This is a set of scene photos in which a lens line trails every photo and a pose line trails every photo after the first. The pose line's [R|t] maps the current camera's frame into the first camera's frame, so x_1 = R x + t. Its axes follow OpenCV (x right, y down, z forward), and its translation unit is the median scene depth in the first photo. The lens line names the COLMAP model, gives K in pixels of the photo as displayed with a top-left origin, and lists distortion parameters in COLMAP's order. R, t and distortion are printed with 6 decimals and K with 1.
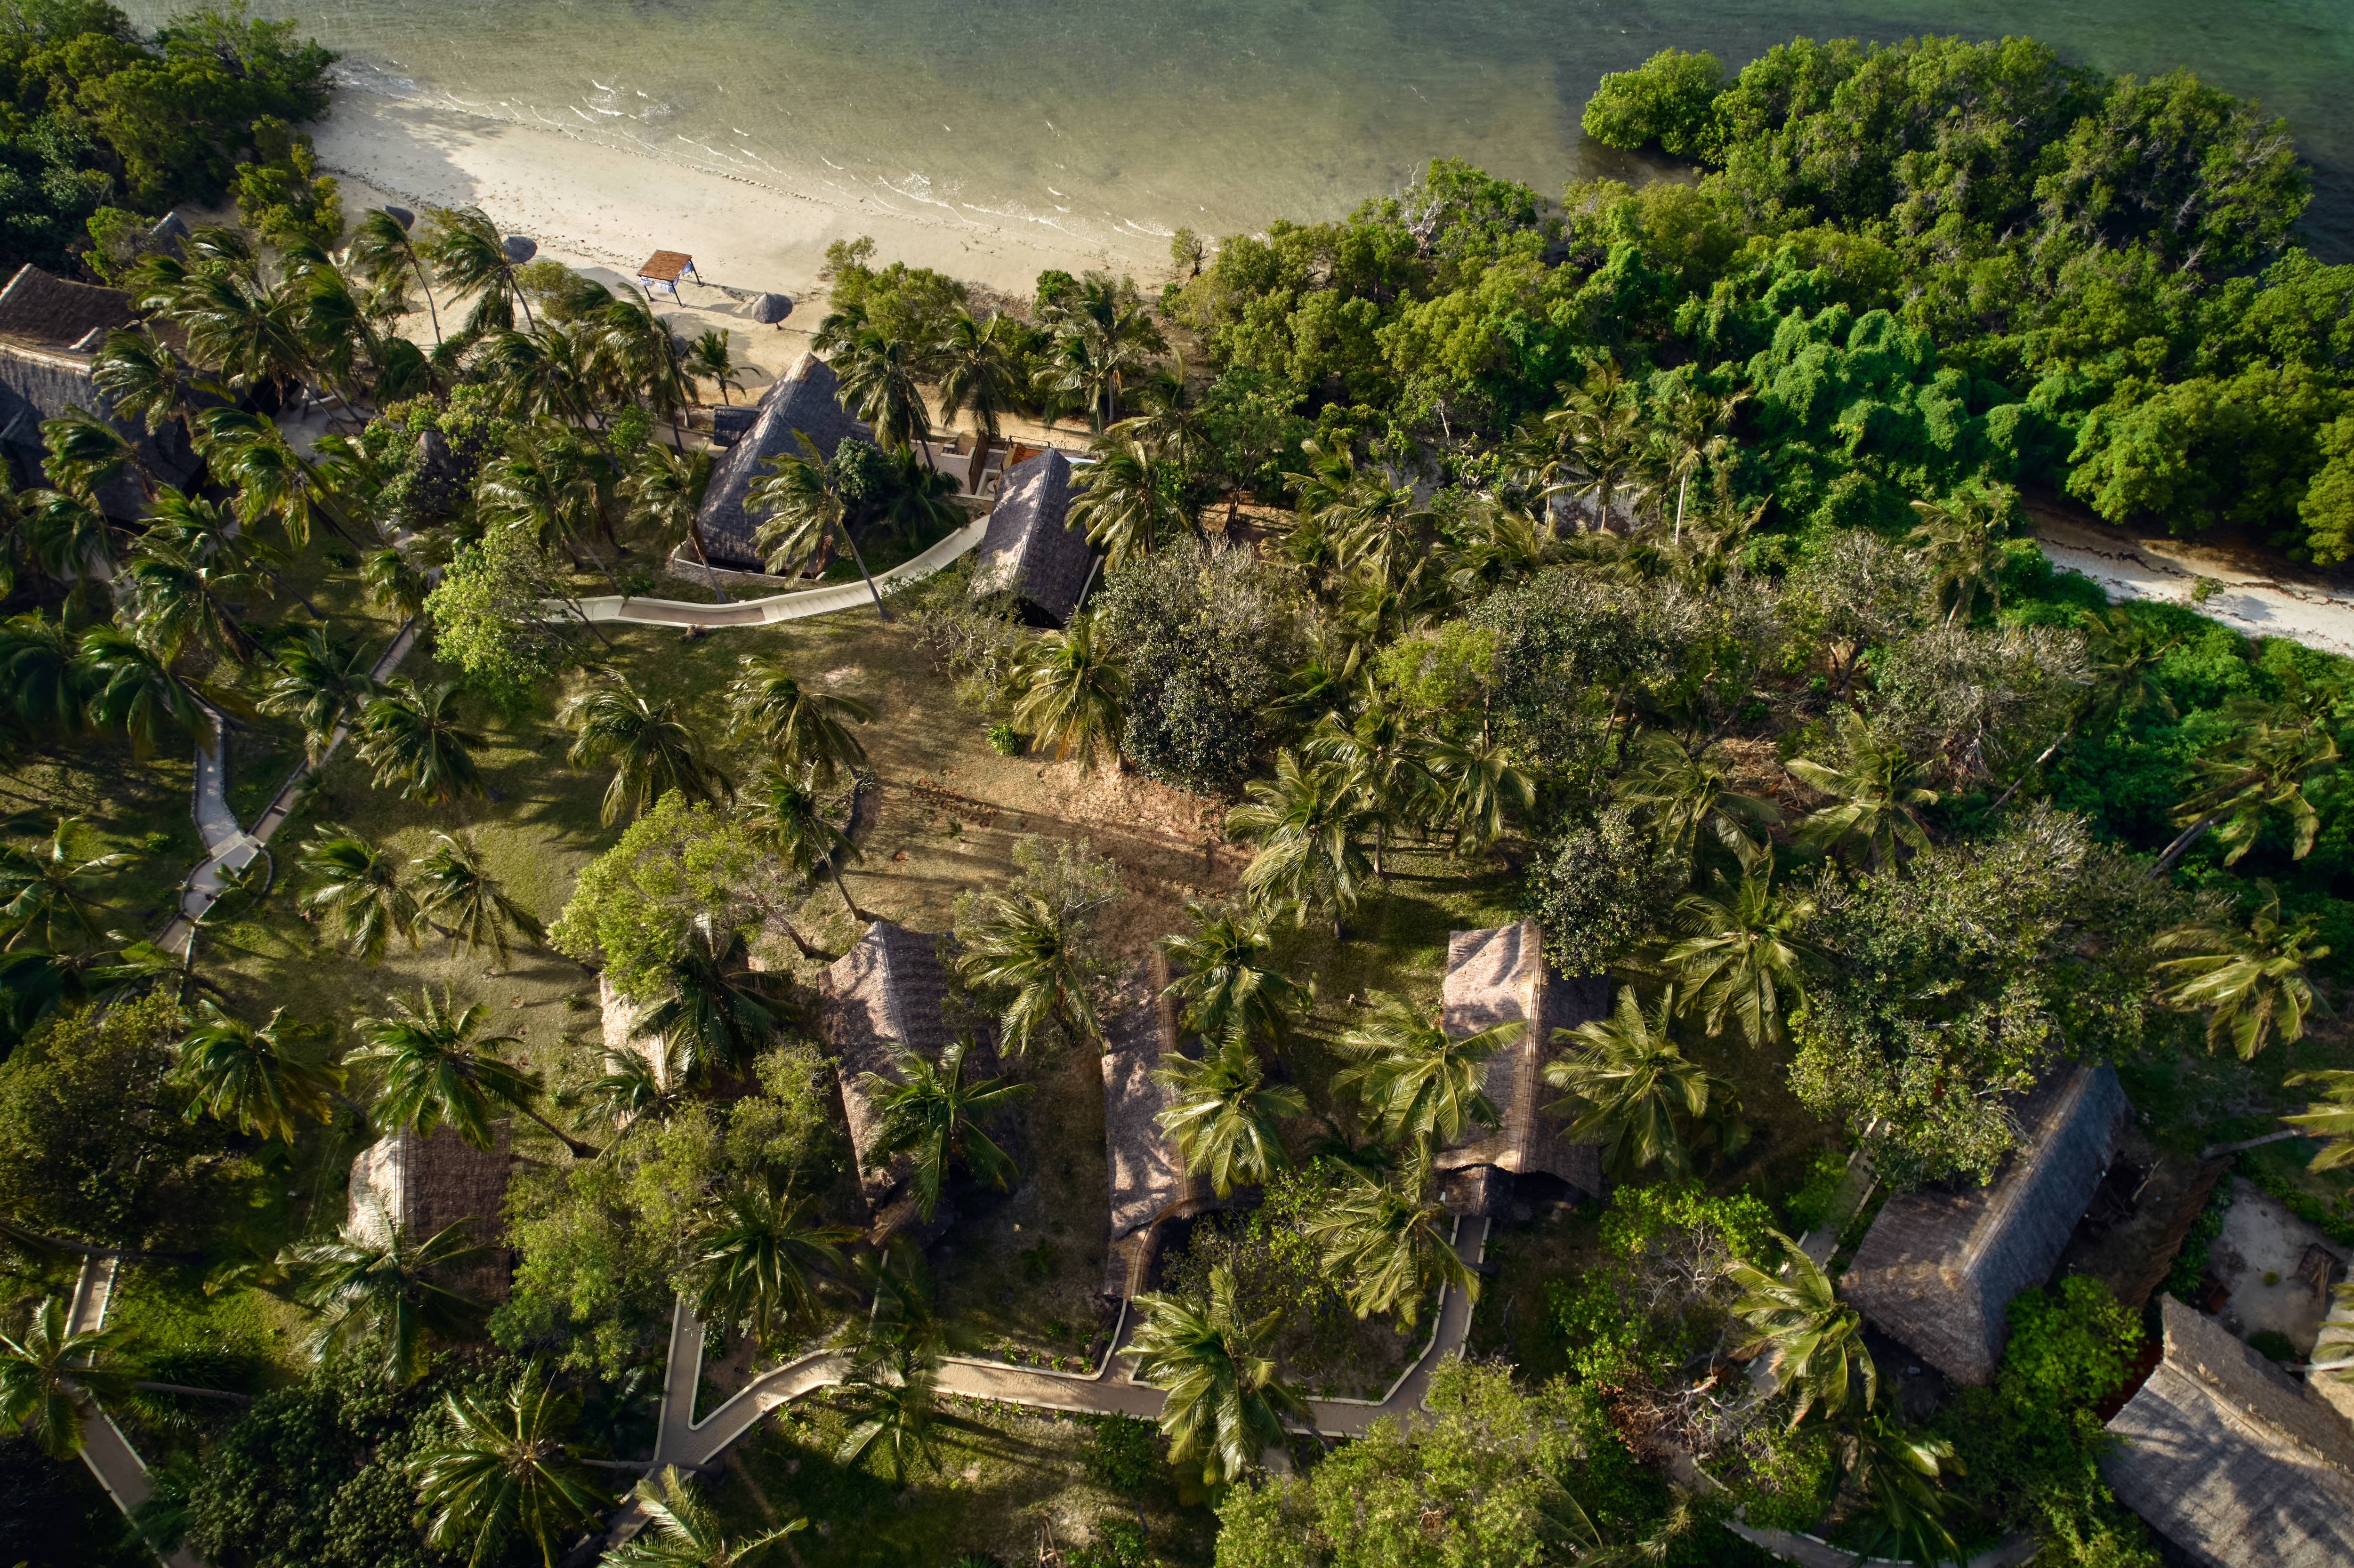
lens RADIAL K [[1545.7, 0, 1176.8], [0, 1545.7, 834.2], [0, 0, 1]] dist [-0.070356, 0.067700]
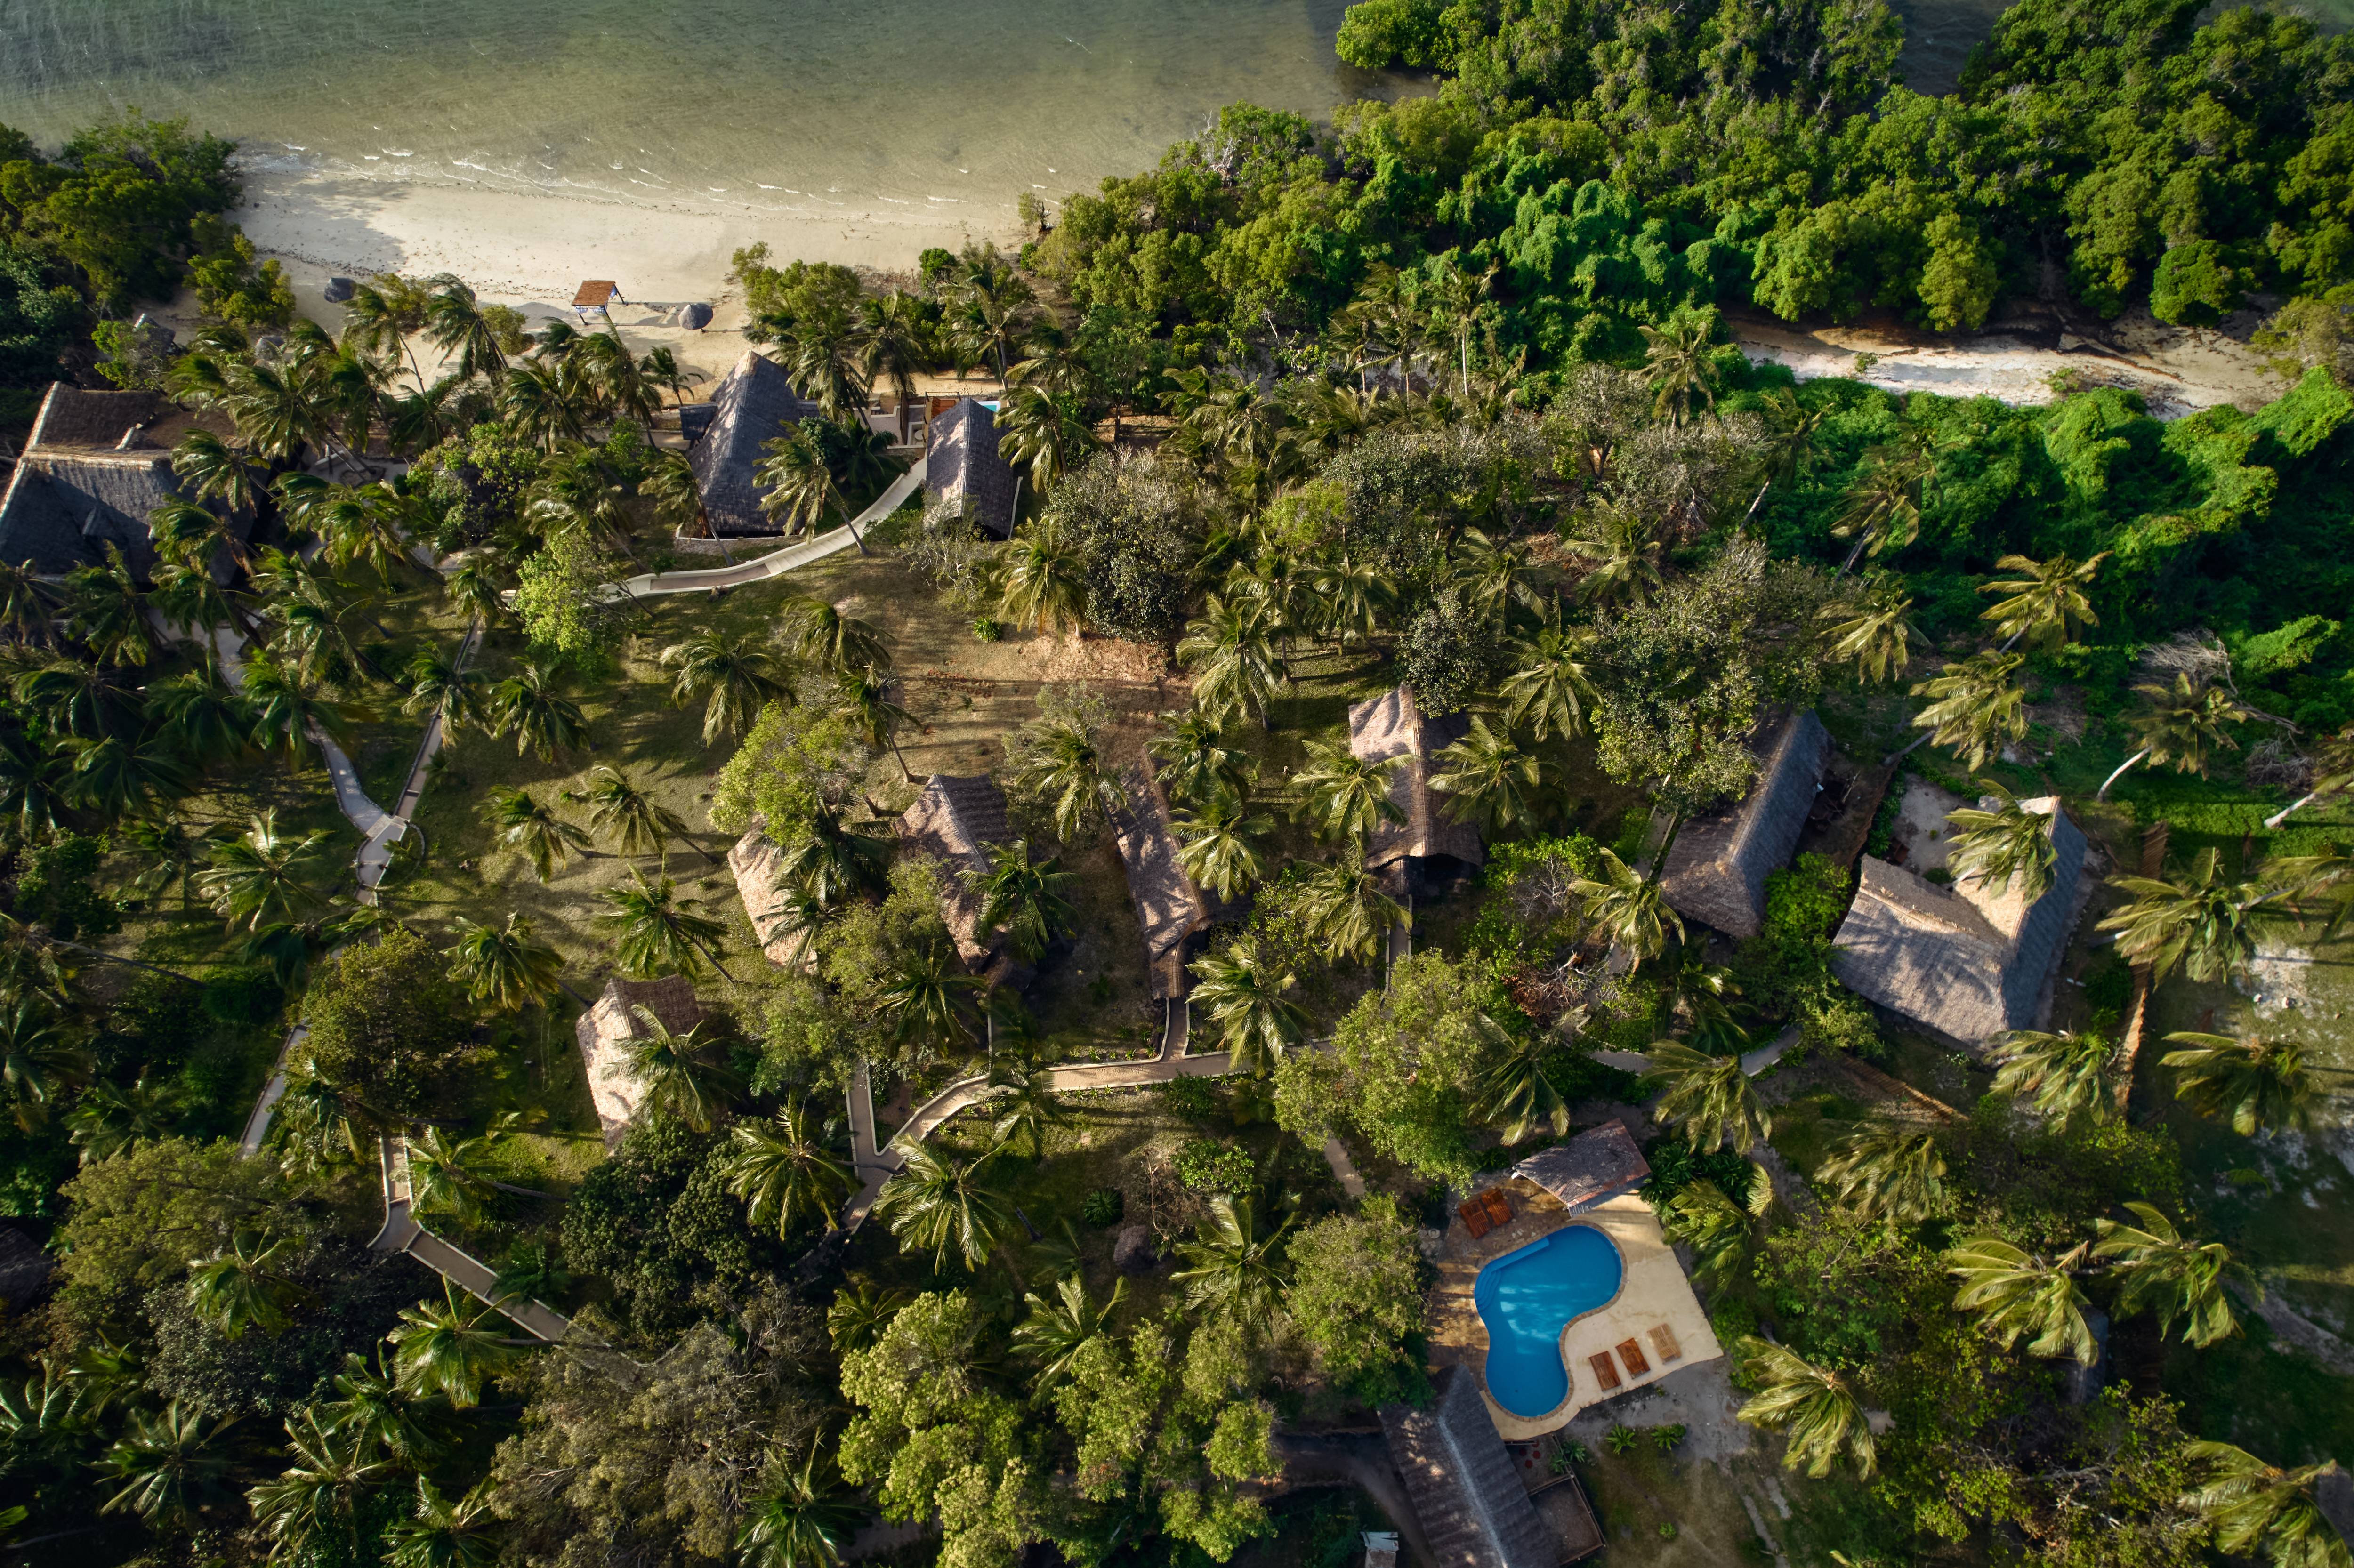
lens RADIAL K [[1545.7, 0, 1176.8], [0, 1545.7, 834.2], [0, 0, 1]] dist [-0.070356, 0.067700]
pose [[0.980558, -0.183201, 0.070315, -0.068842], [0.178222, 0.981383, 0.071580, 0.037696], [-0.082119, -0.057657, 0.994953, -0.276602]]
